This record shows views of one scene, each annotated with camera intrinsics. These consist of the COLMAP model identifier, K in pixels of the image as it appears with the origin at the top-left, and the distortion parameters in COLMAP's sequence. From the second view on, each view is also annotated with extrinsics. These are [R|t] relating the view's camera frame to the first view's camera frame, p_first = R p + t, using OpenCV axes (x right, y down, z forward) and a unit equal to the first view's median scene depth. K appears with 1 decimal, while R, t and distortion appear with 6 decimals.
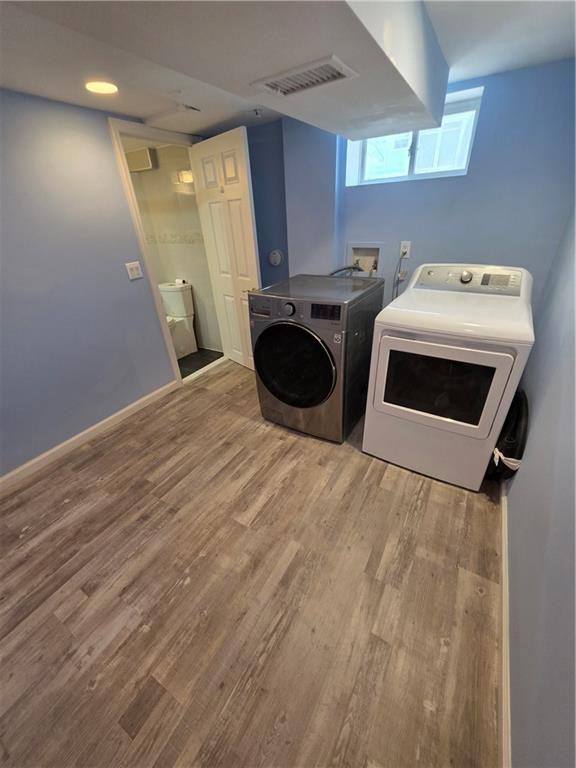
lens RADIAL K [[309.6, 0, 289.8], [0, 309.6, 386.8], [0, 0, 1]] dist [-0.001932, -0.001233]
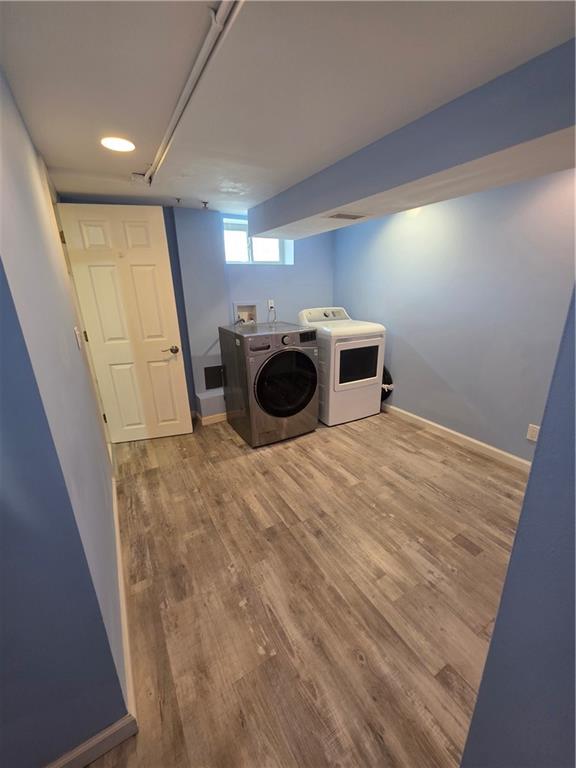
lens RADIAL K [[309.6, 0, 289.8], [0, 309.6, 386.8], [0, 0, 1]] dist [-0.001932, -0.001233]
pose [[0.477132, -0.239588, 0.845543, -1.236808], [0.430808, 0.902356, 0.012585, -0.073707], [-0.765996, 0.358262, 0.533759, 0.329504]]
